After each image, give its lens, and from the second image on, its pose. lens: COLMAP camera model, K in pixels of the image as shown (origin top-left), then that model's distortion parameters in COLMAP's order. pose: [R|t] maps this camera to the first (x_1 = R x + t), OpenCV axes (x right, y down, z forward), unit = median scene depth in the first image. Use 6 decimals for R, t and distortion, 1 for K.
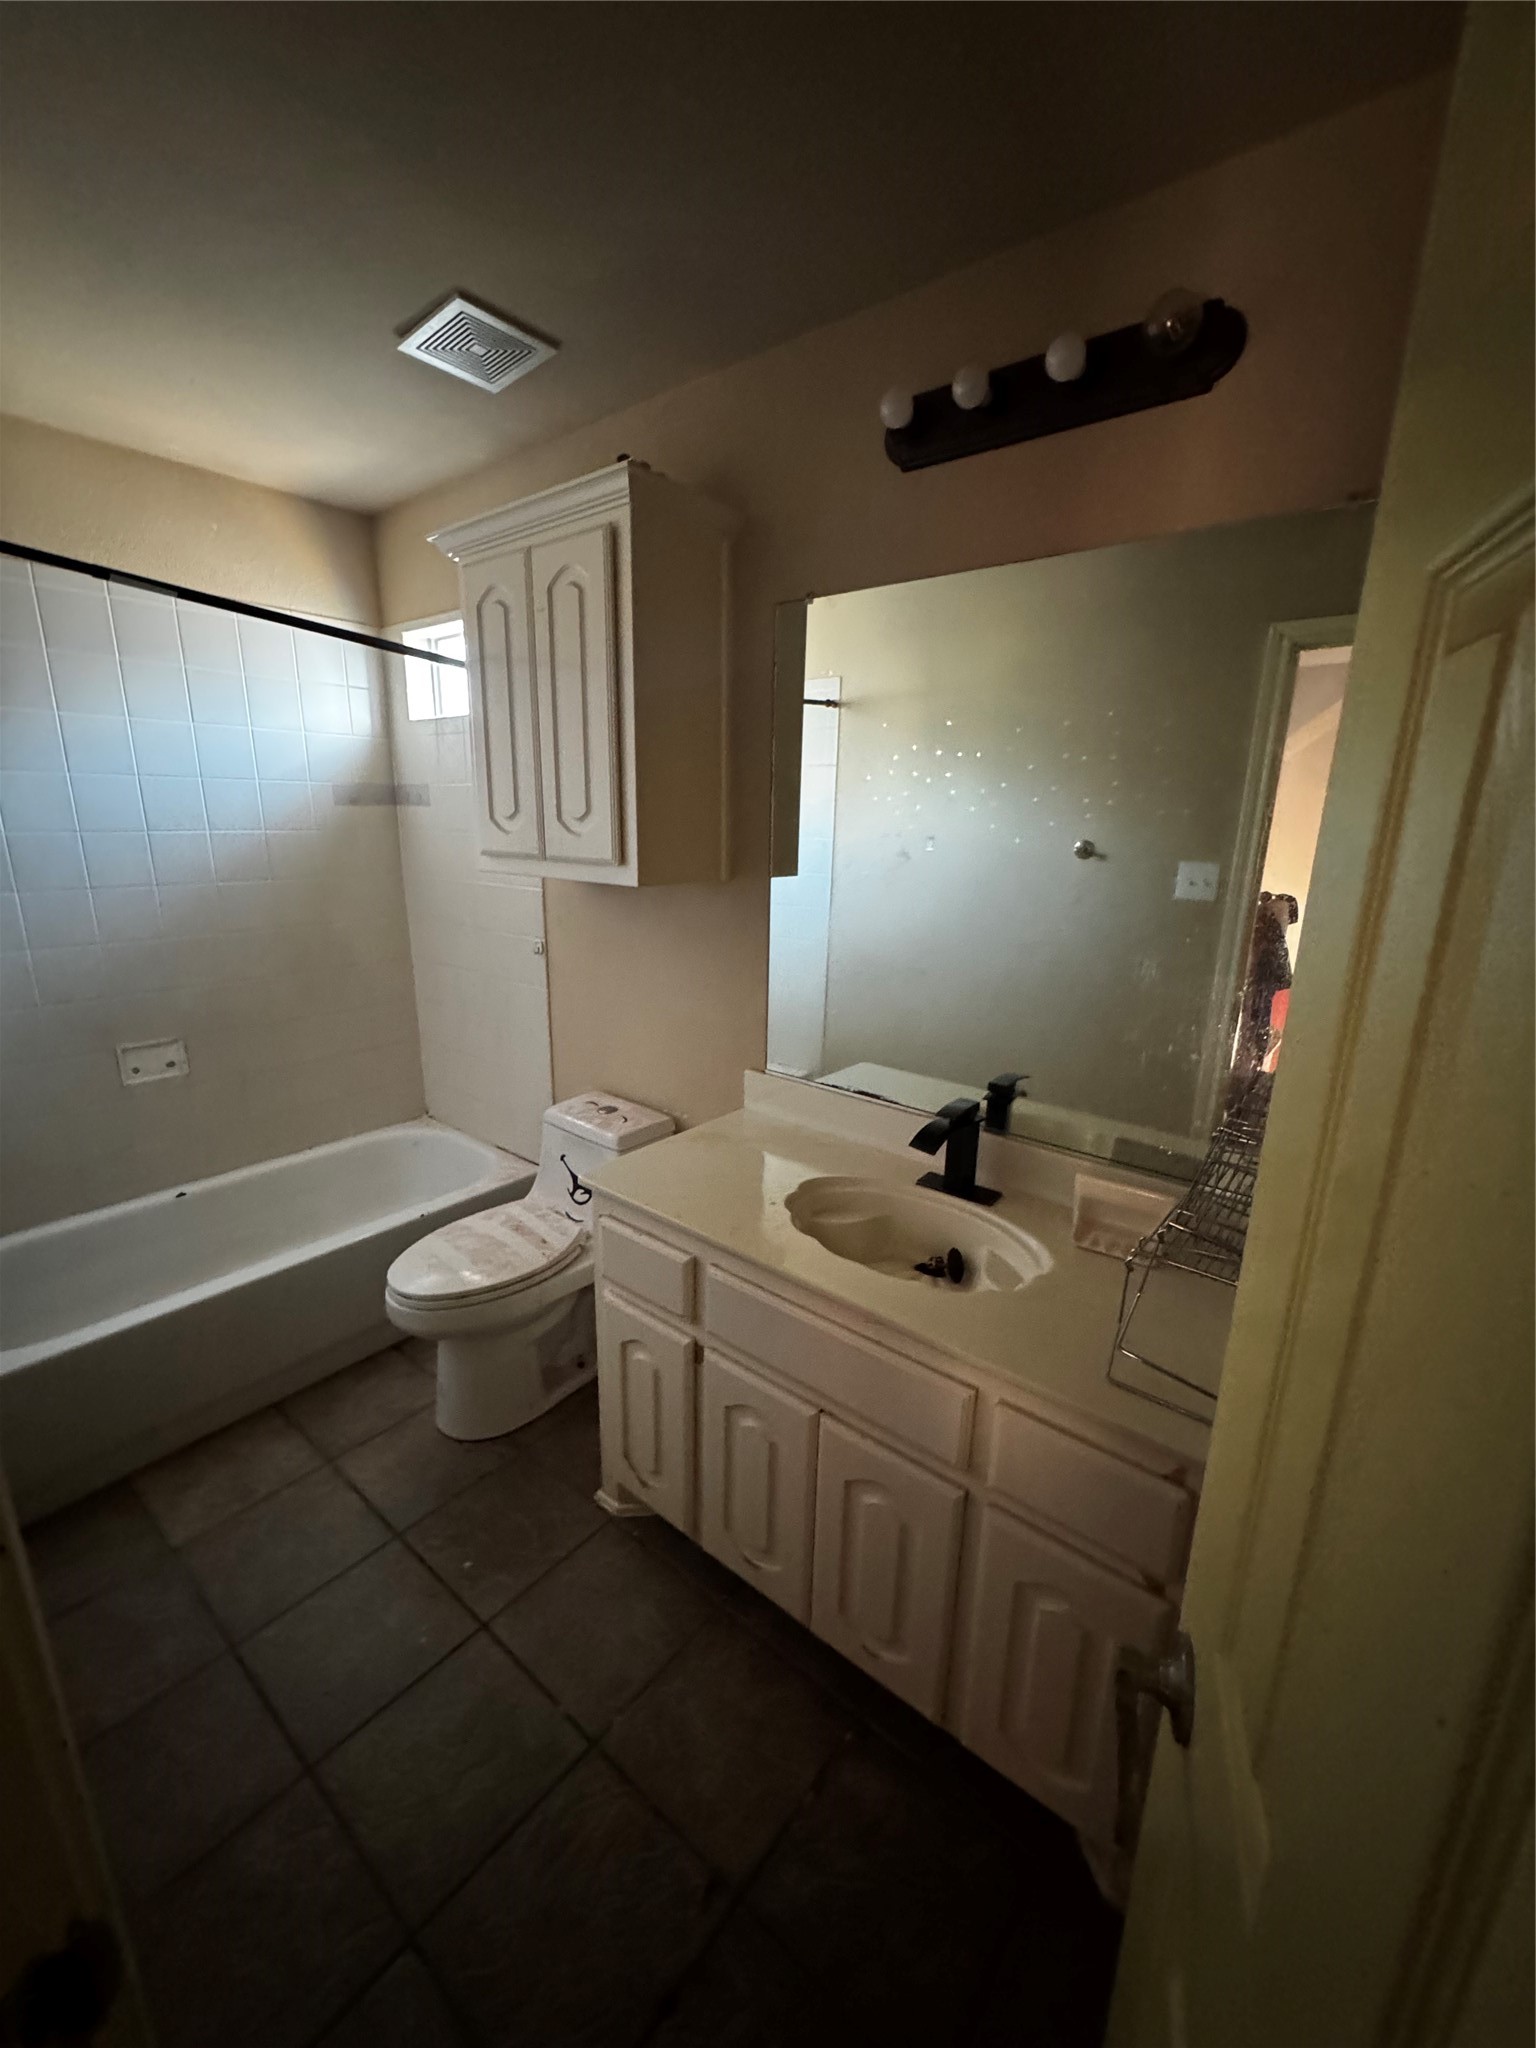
lens RADIAL K [[818.8, 0, 765.2], [0, 818.8, 1021.9], [0, 0, 1]] dist [-0.003078, 0.000636]
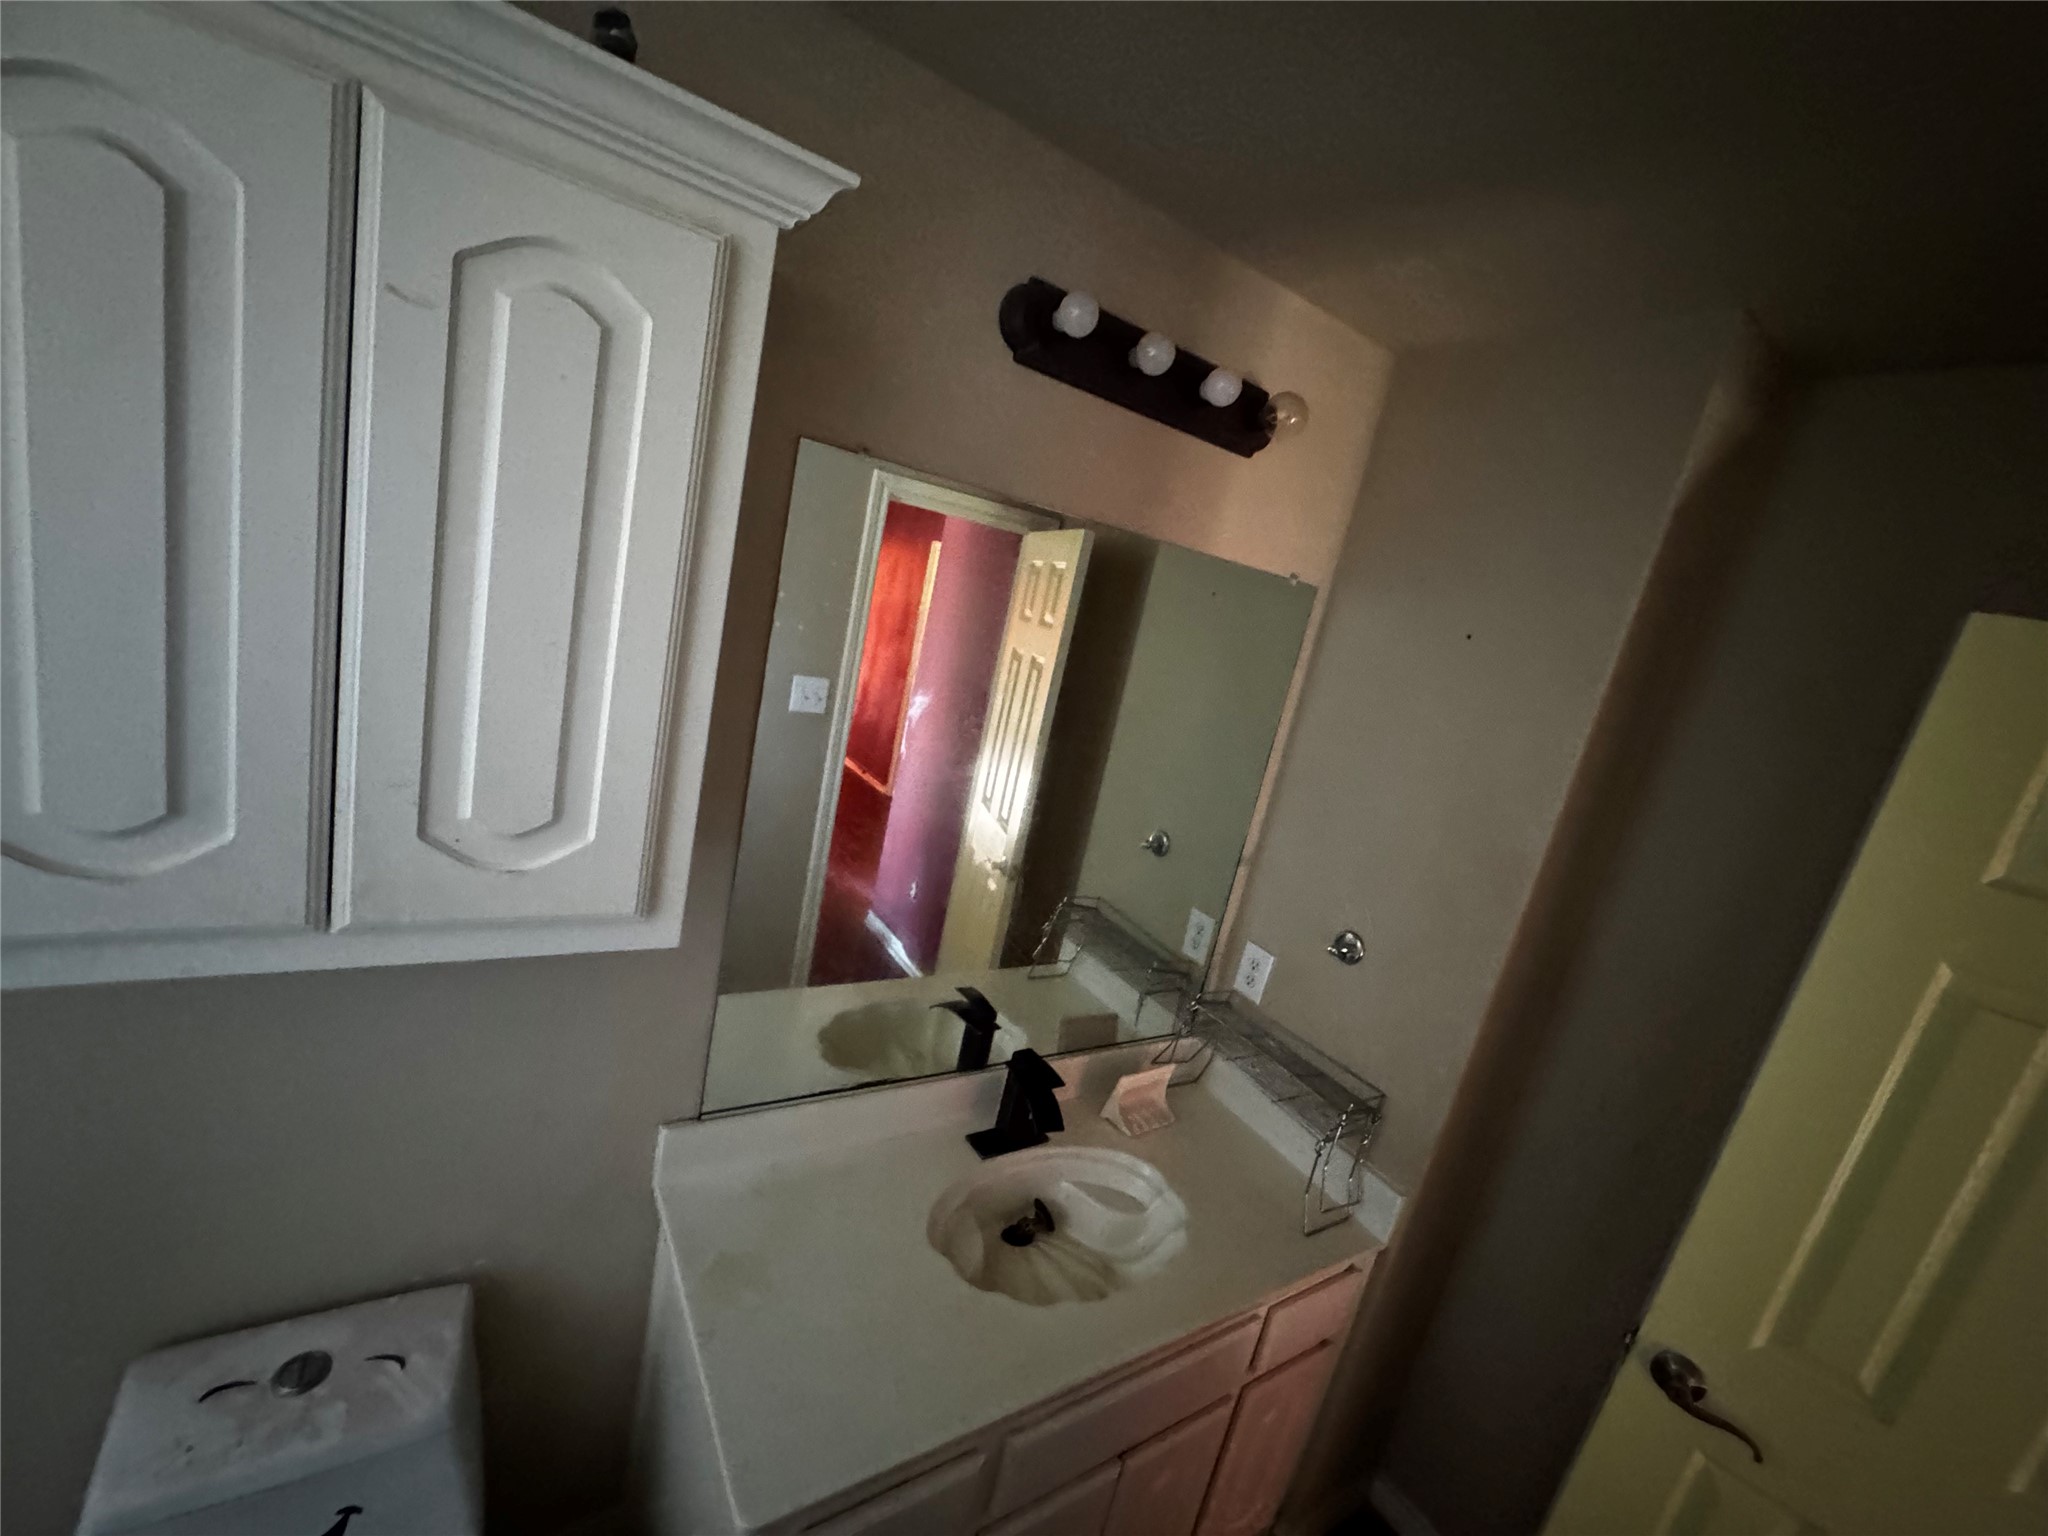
lens RADIAL K [[818.8, 0, 1016.9], [0, 818.8, 766.6], [0, 0, 1]] dist [-0.003078, 0.000636]
pose [[0.315143, -0.154601, 0.936367, -0.492656], [0.025608, 0.987668, 0.154453, -0.313289], [-0.948699, -0.024697, 0.315215, 0.565573]]
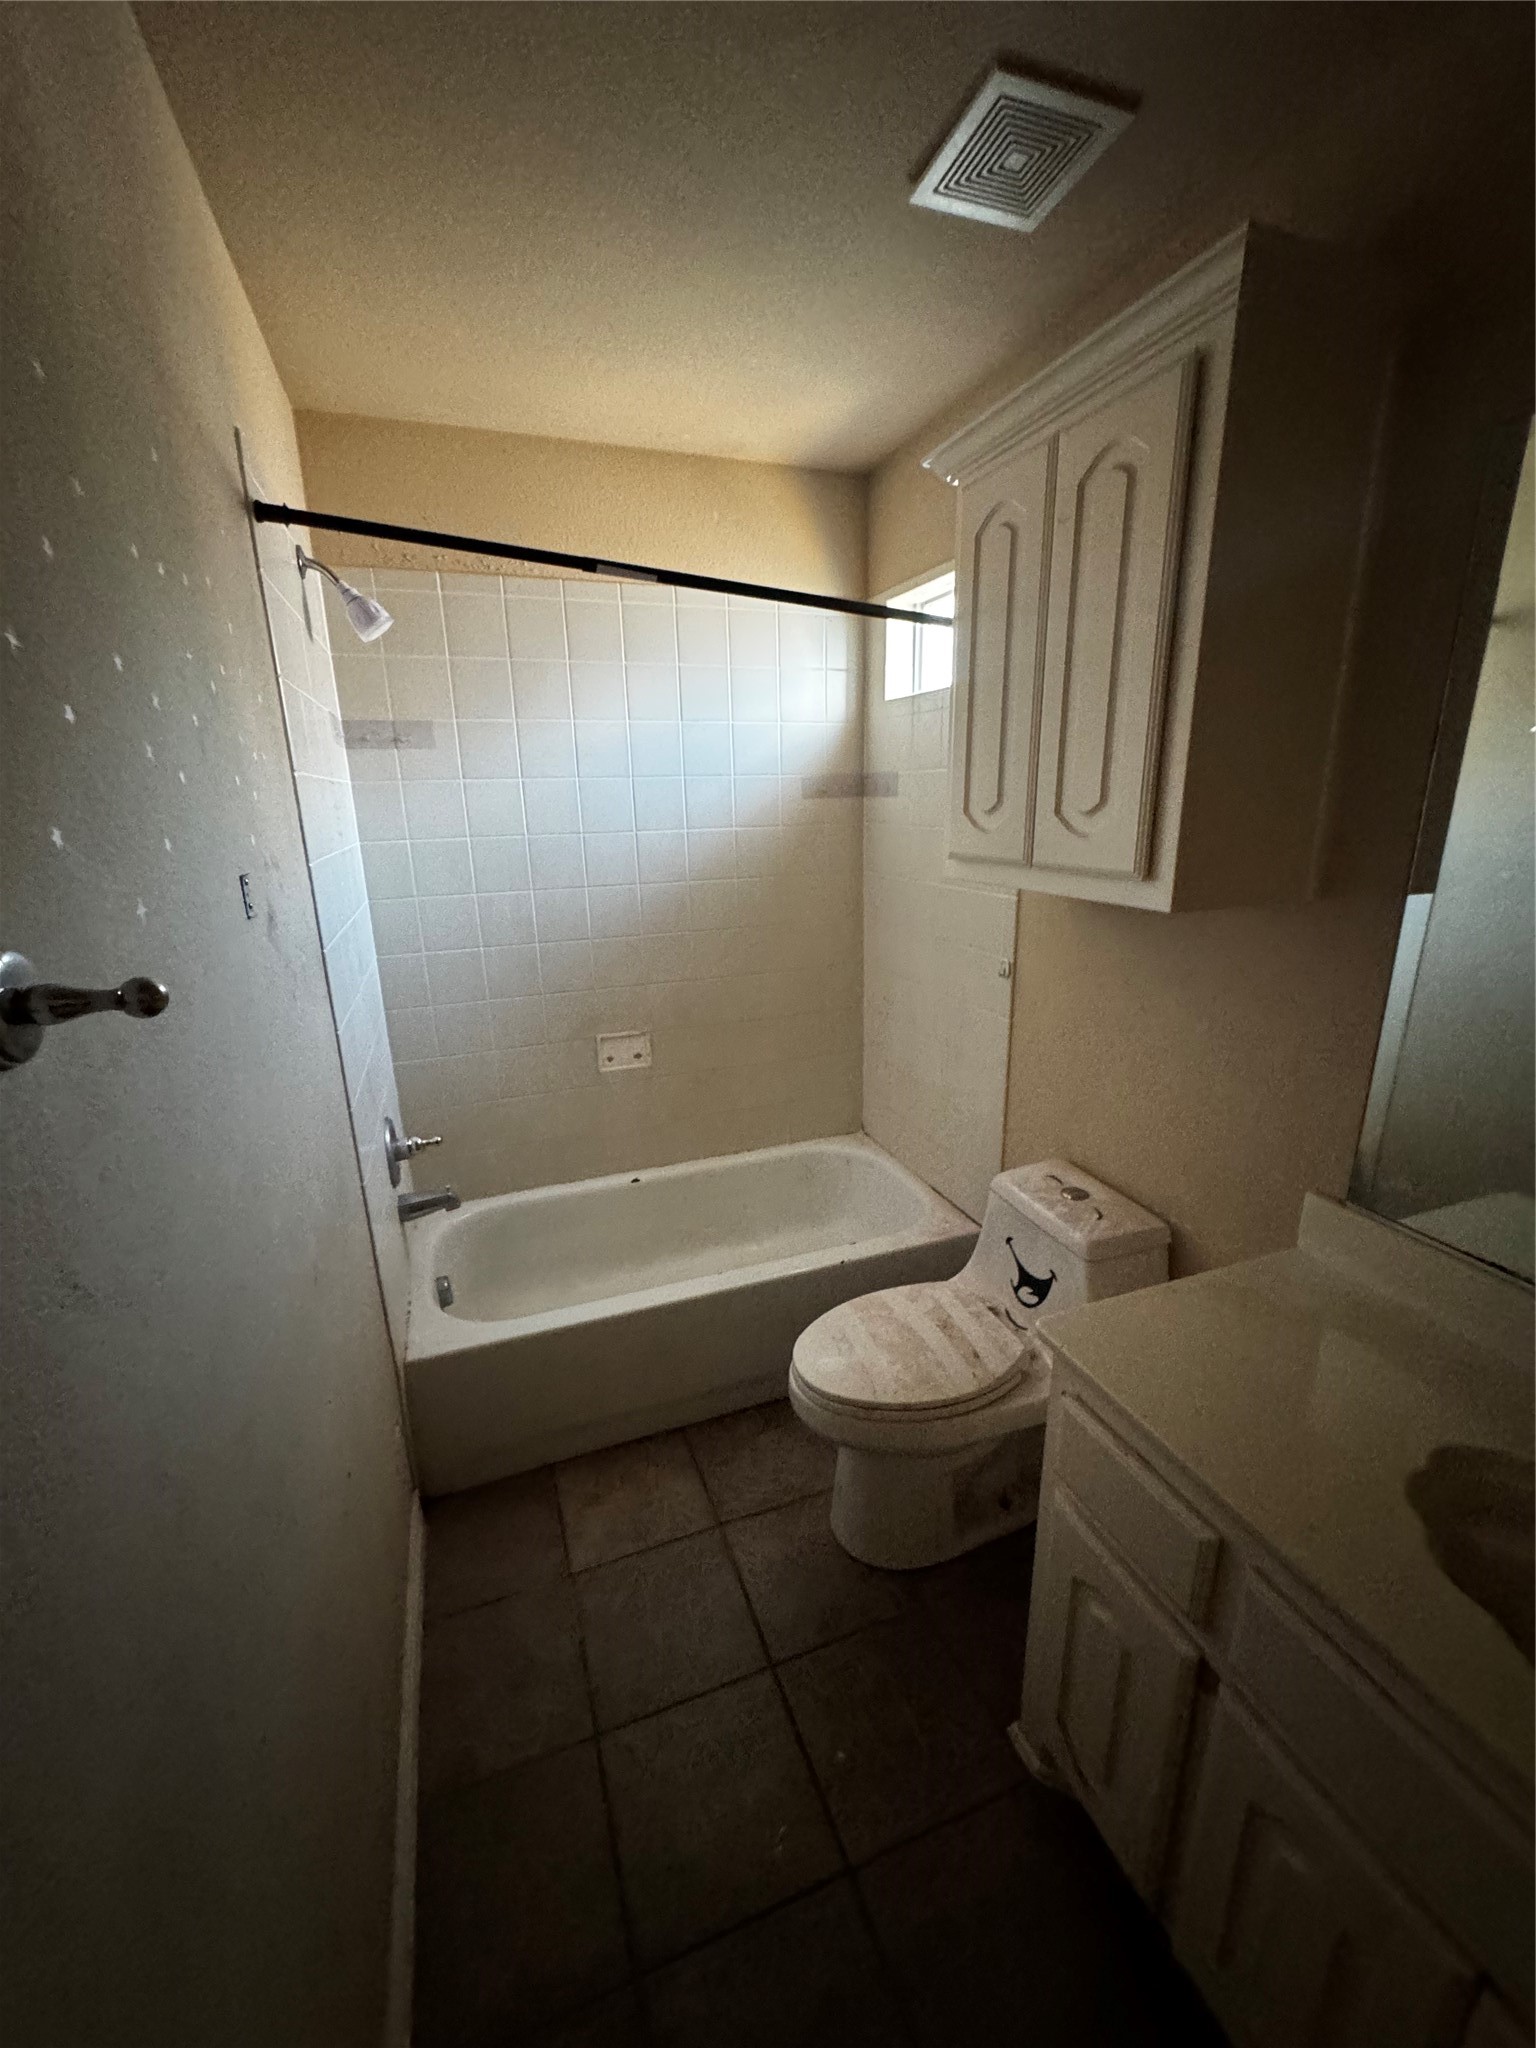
lens RADIAL K [[818.8, 0, 772.1], [0, 818.8, 1017.7], [0, 0, 1]] dist [-0.003078, 0.000636]
pose [[0.860712, 0.101726, -0.498825, -0.082814], [-0.092689, 0.994769, 0.042932, -0.069625], [0.500583, 0.009284, 0.865639, 0.228289]]
